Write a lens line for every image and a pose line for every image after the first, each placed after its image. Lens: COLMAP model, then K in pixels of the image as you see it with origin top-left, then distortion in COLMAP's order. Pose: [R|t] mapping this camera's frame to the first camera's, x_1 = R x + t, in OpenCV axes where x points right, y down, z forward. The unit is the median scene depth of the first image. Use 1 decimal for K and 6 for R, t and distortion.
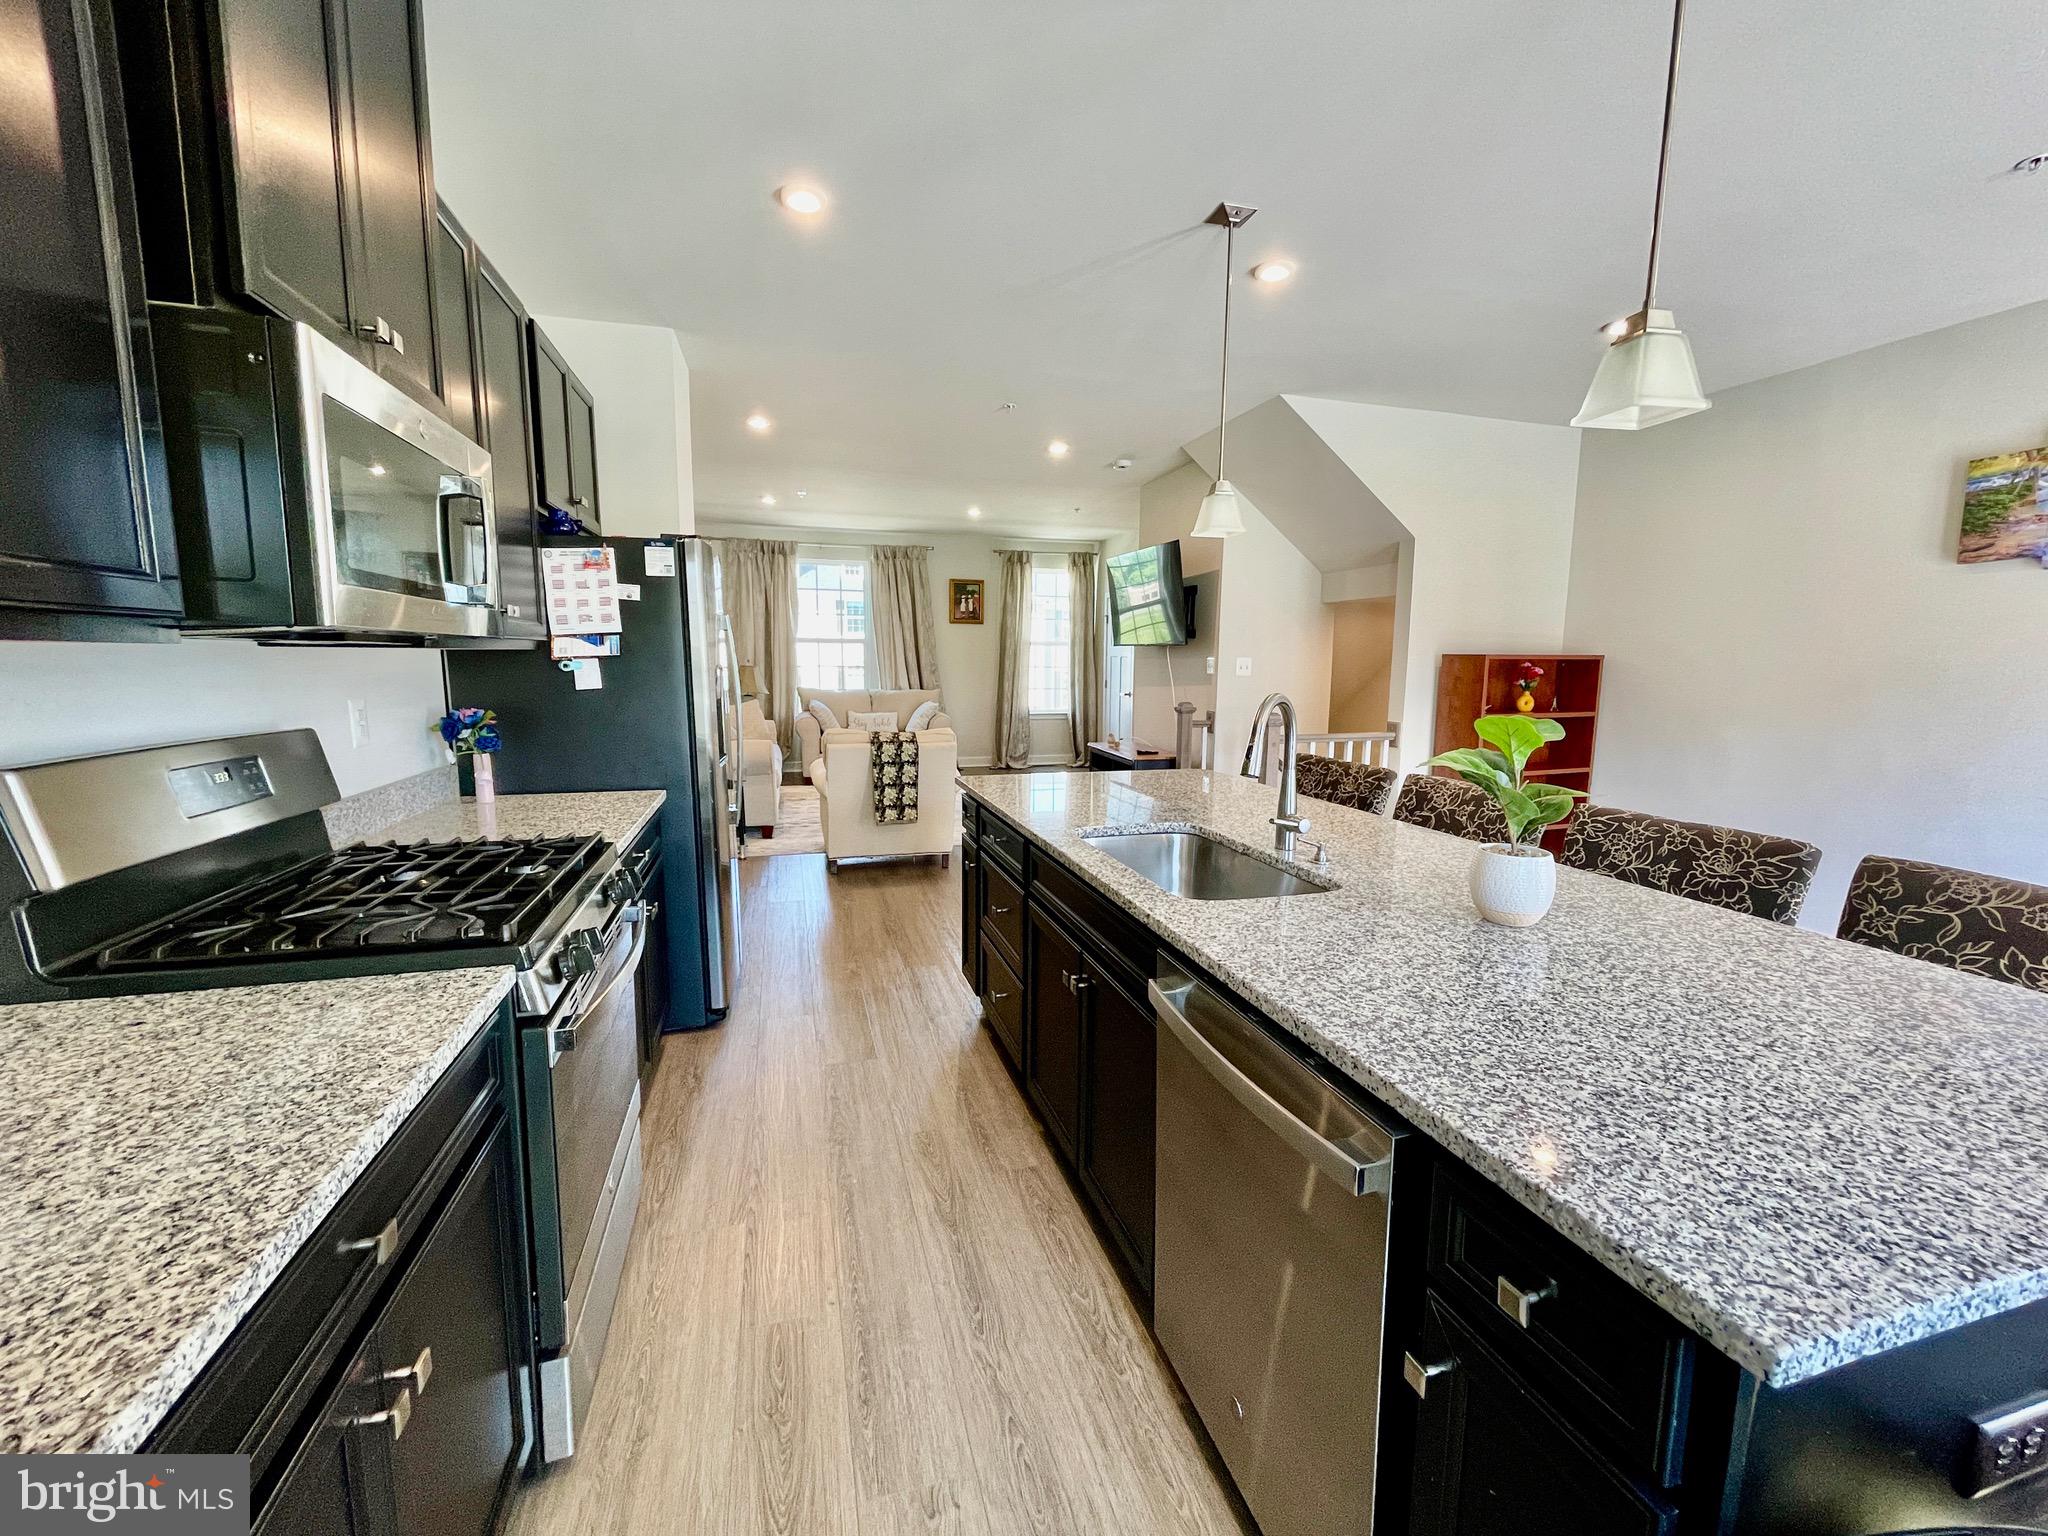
lens RADIAL K [[827.5, 0, 1025.8], [0, 827.5, 765.9], [0, 0, 1]] dist [-0.003190, 0.001025]
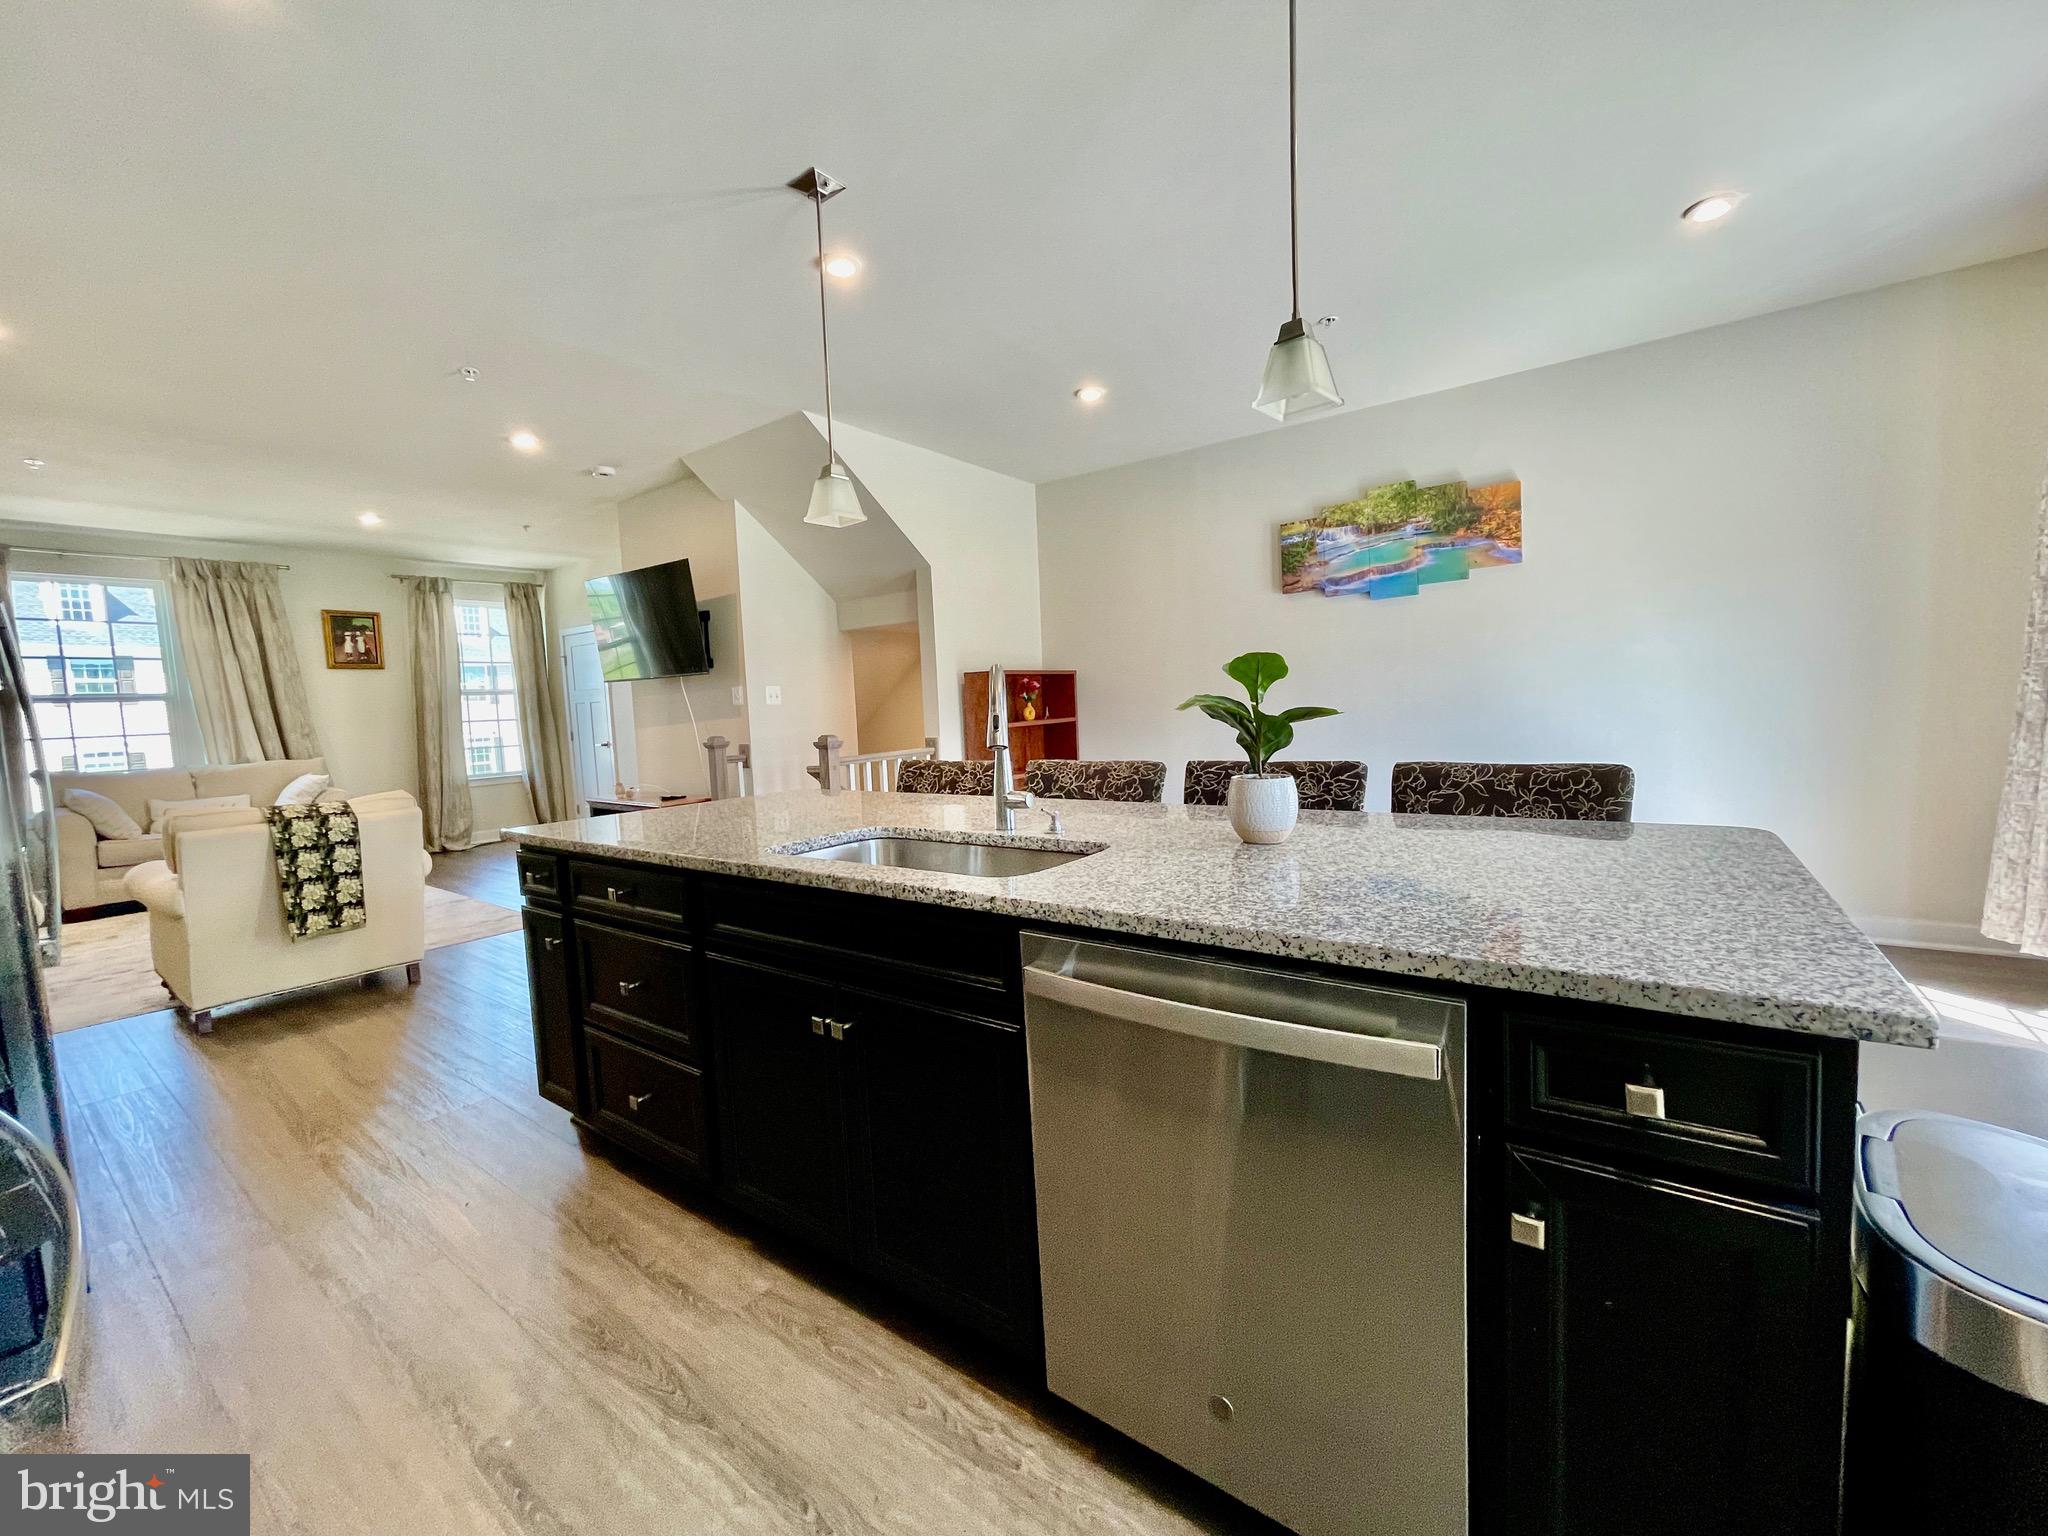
lens RADIAL K [[827.5, 0, 1024.3], [0, 827.5, 766.0], [0, 0, 1]] dist [-0.003190, 0.001025]
pose [[0.793836, -0.089907, 0.601449, -0.099334], [0.128680, 0.991450, -0.021635, 0.020946], [-0.594362, 0.094569, 0.798618, 0.088836]]
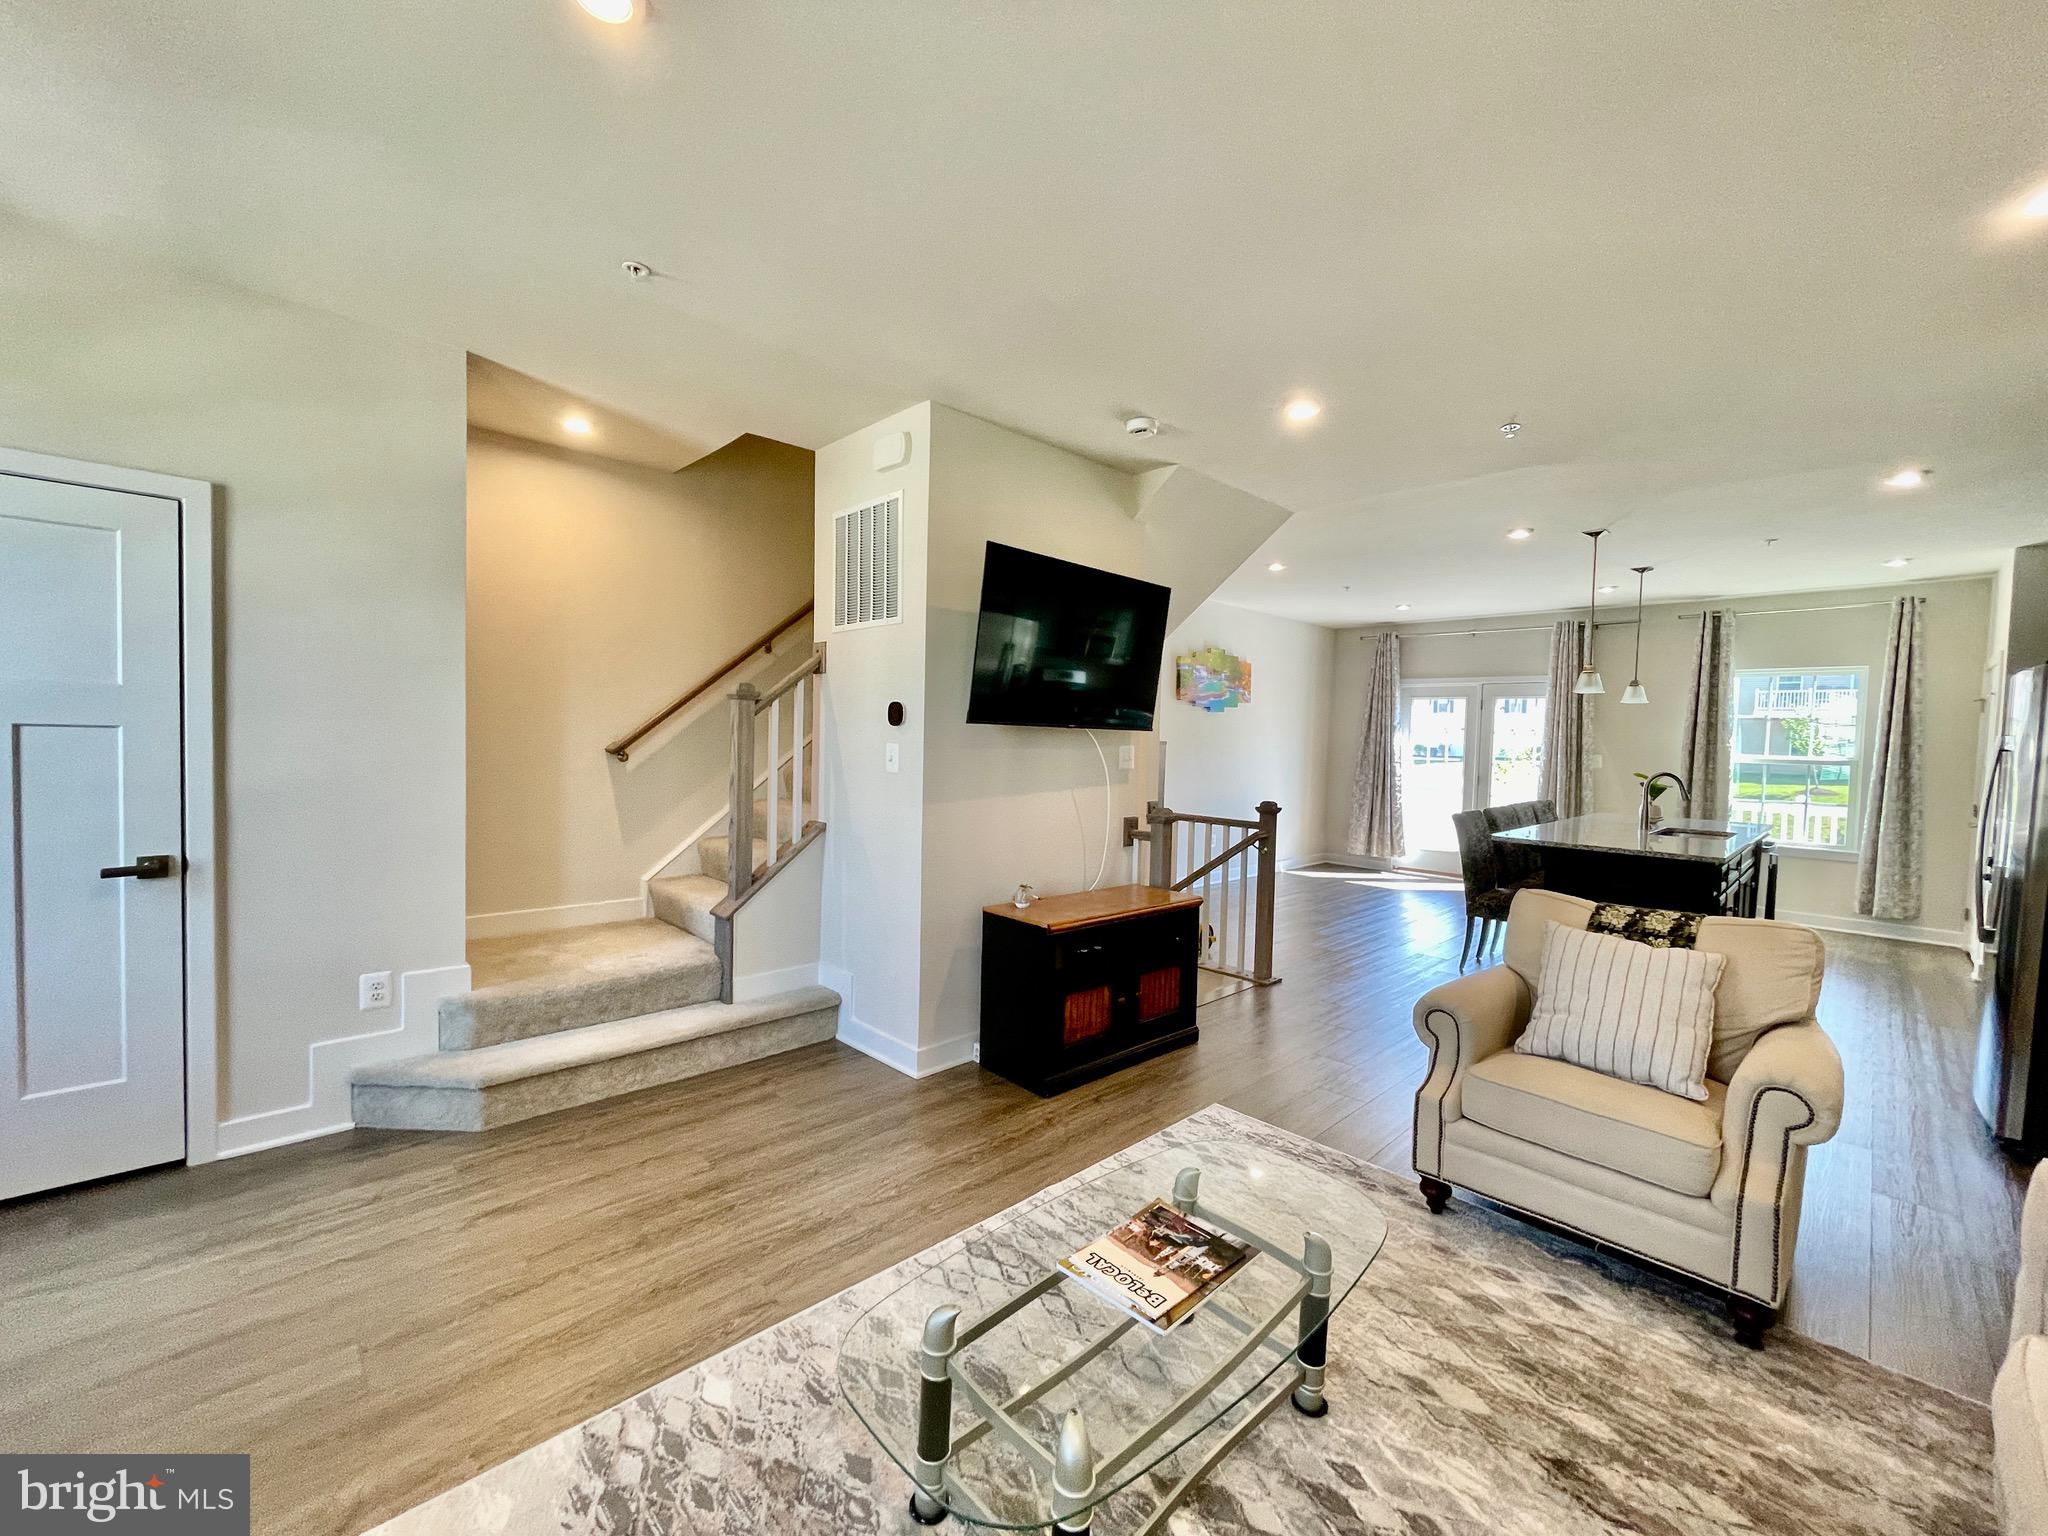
lens RADIAL K [[827.5, 0, 1024.1], [0, 827.5, 769.3], [0, 0, 1]] dist [-0.003190, 0.001025]
pose [[-0.466800, -0.057658, 0.882481, -0.455504], [0.085690, 0.990228, 0.110025, -0.232770], [-0.880202, 0.126980, -0.457298, 1.649317]]
